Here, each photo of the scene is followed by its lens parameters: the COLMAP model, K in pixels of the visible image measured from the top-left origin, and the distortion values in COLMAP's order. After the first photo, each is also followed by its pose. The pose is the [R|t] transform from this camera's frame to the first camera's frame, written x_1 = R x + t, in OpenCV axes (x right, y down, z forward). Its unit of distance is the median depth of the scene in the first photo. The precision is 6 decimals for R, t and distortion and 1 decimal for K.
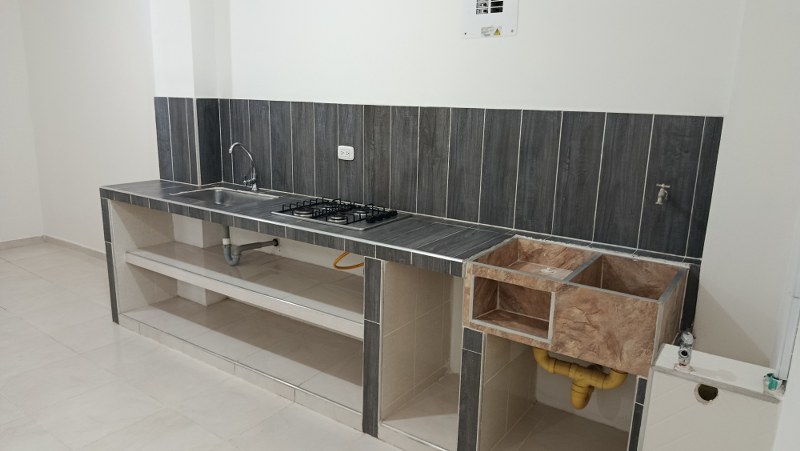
lens RADIAL K [[559.1, 0, 400.0], [0, 559.1, 225.5], [0, 0, 1]] dist [0.091104, -0.156026]
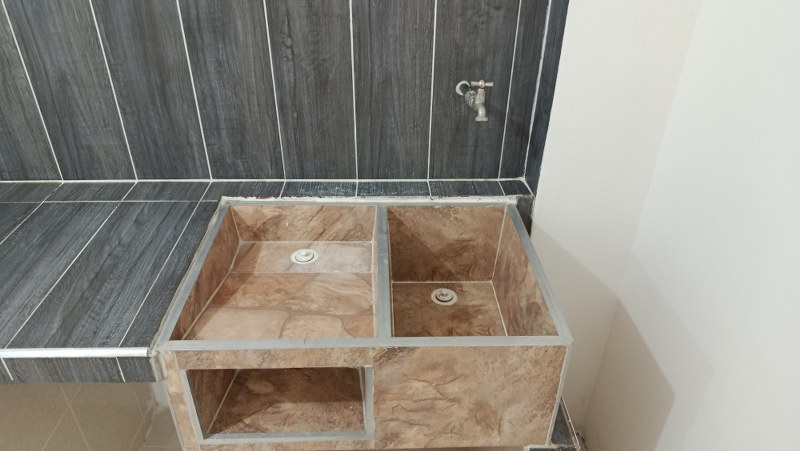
lens RADIAL K [[559.1, 0, 400.0], [0, 559.1, 225.5], [0, 0, 1]] dist [0.091104, -0.156026]
pose [[0.810185, -0.319574, 0.491398, 0.082570], [0.144317, 0.921258, 0.361187, -0.142062], [-0.568131, -0.221711, 0.792510, 0.544199]]
